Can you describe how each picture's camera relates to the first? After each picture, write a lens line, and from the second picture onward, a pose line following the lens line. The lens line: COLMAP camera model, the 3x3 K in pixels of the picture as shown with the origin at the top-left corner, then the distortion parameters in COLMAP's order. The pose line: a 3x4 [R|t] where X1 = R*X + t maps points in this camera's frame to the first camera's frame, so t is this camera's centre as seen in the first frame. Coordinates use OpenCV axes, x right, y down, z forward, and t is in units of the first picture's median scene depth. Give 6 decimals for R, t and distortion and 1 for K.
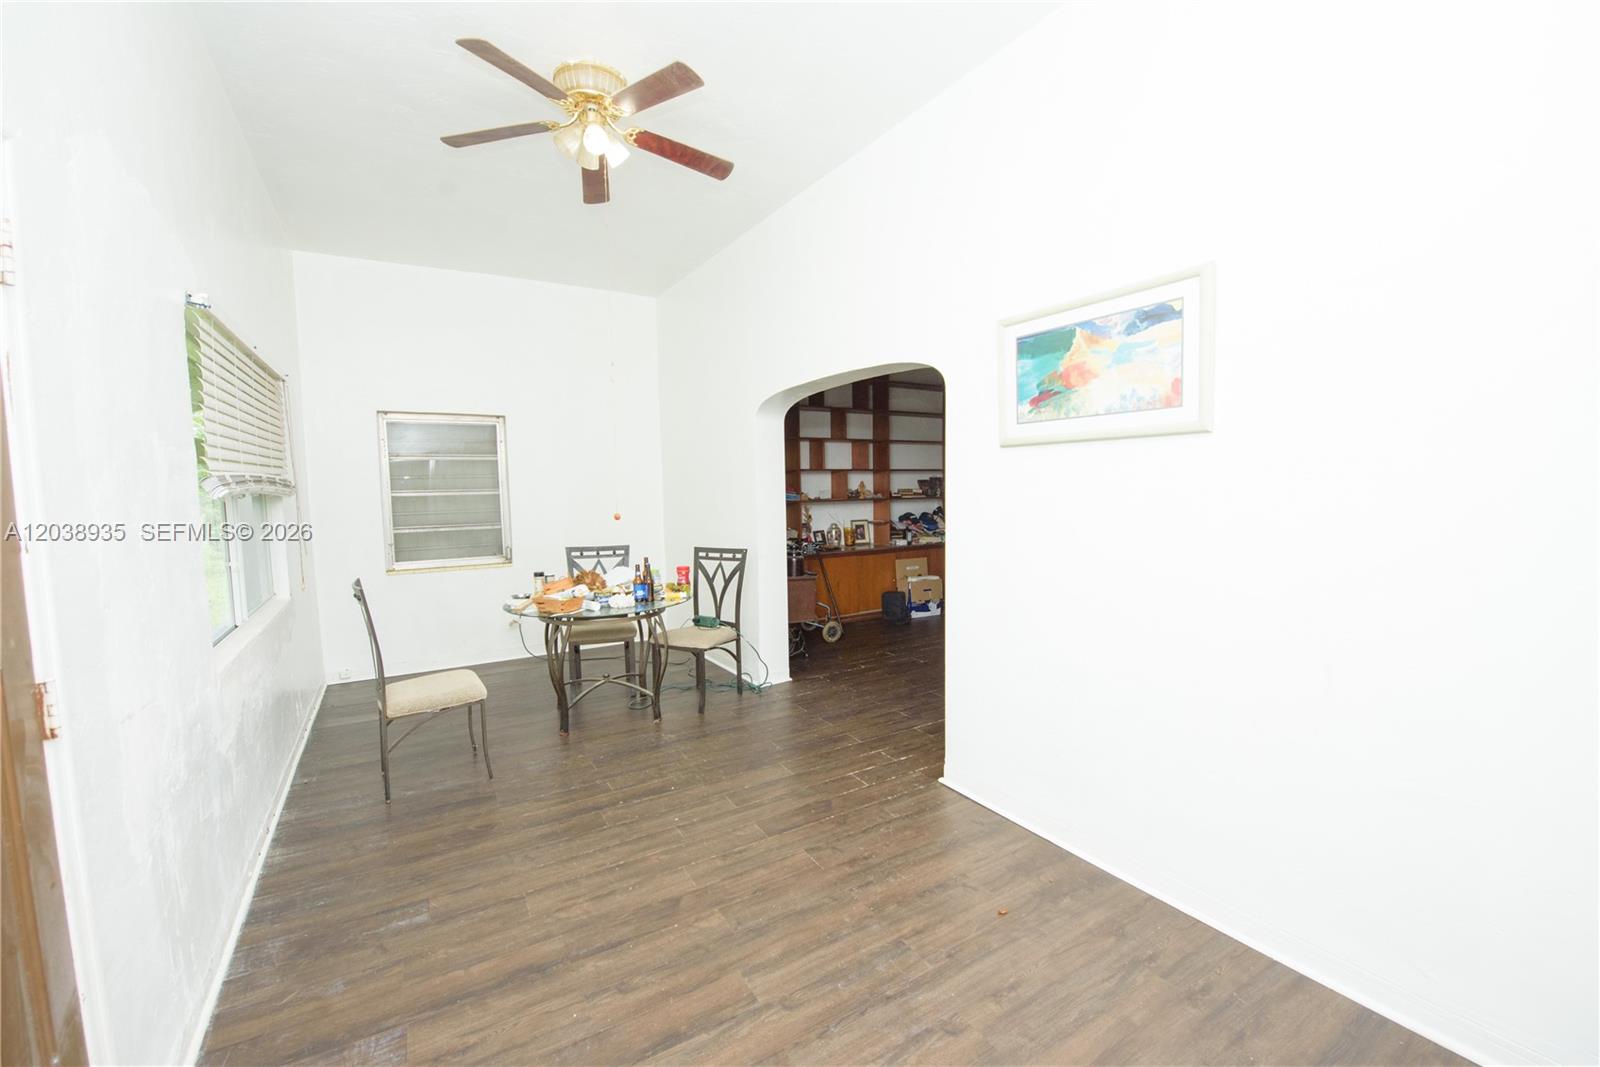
lens RADIAL K [[644.1, 0, 803.2], [0, 644.1, 537.5], [0, 0, 1]] dist [-0.019065, -0.000236]
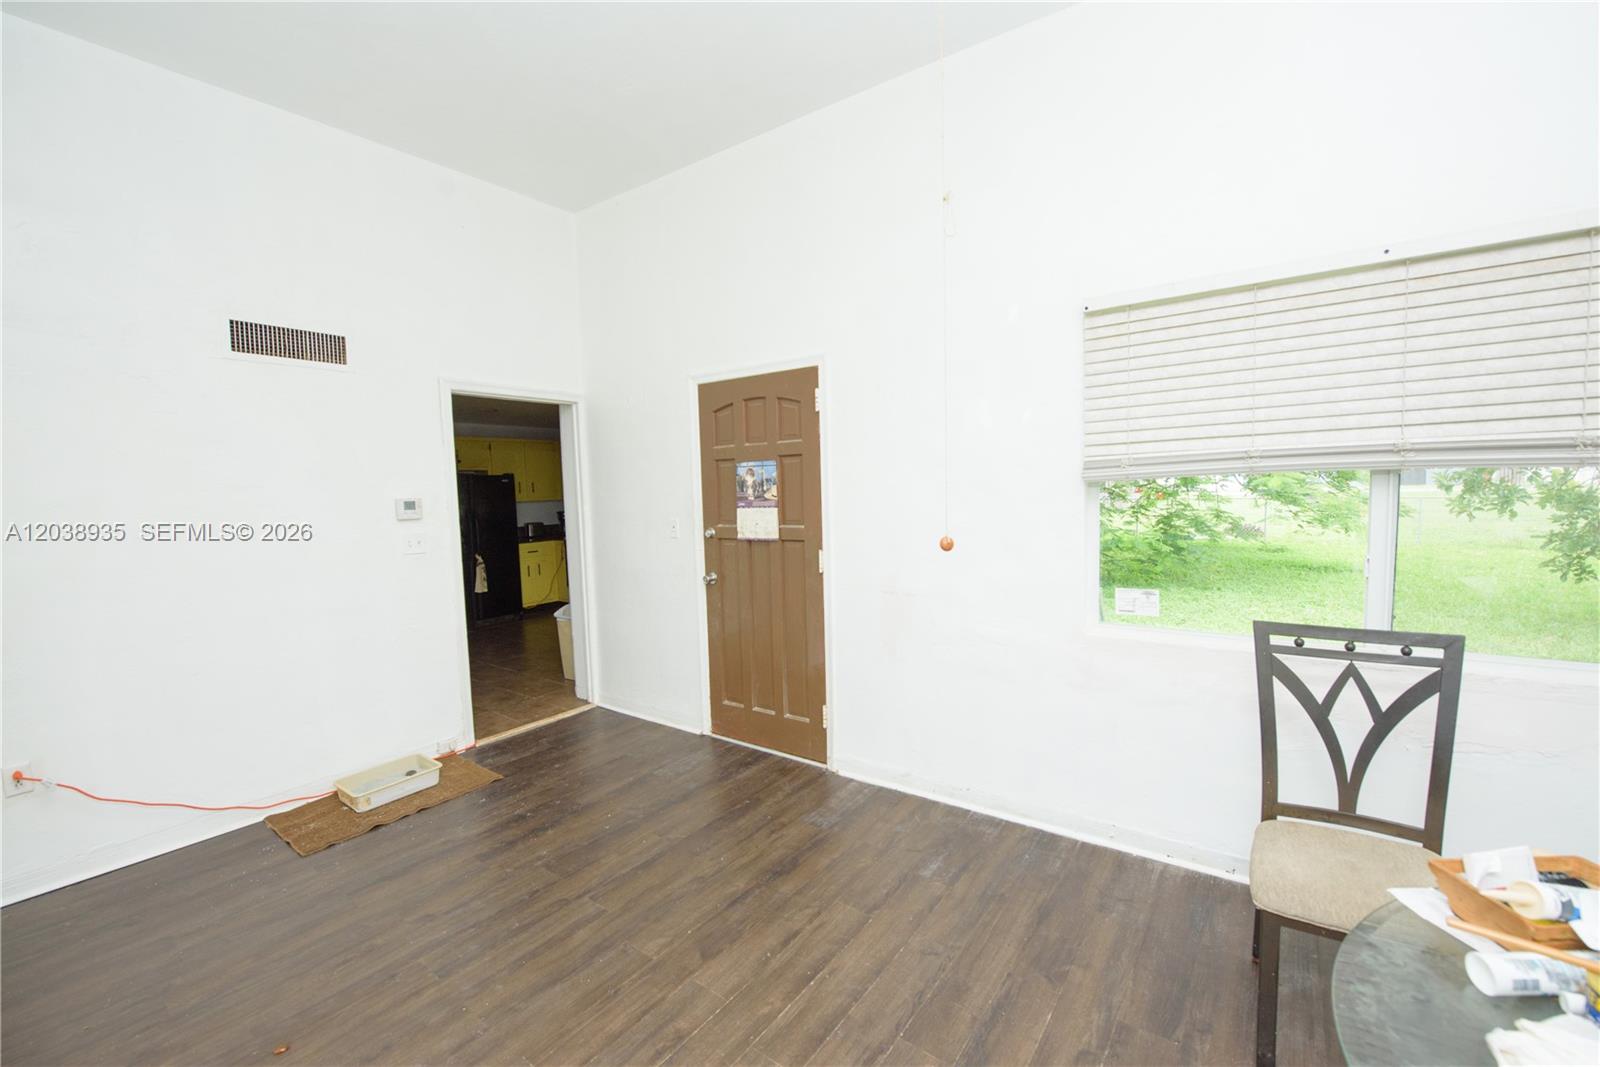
lens RADIAL K [[644.1, 0, 806.0], [0, 644.1, 536.8], [0, 0, 1]] dist [-0.019065, -0.000236]
pose [[-0.923849, 0.068160, -0.376640, -0.034696], [0.007142, 0.986915, 0.161080, -0.152081], [0.382691, 0.146124, -0.912248, 1.854223]]
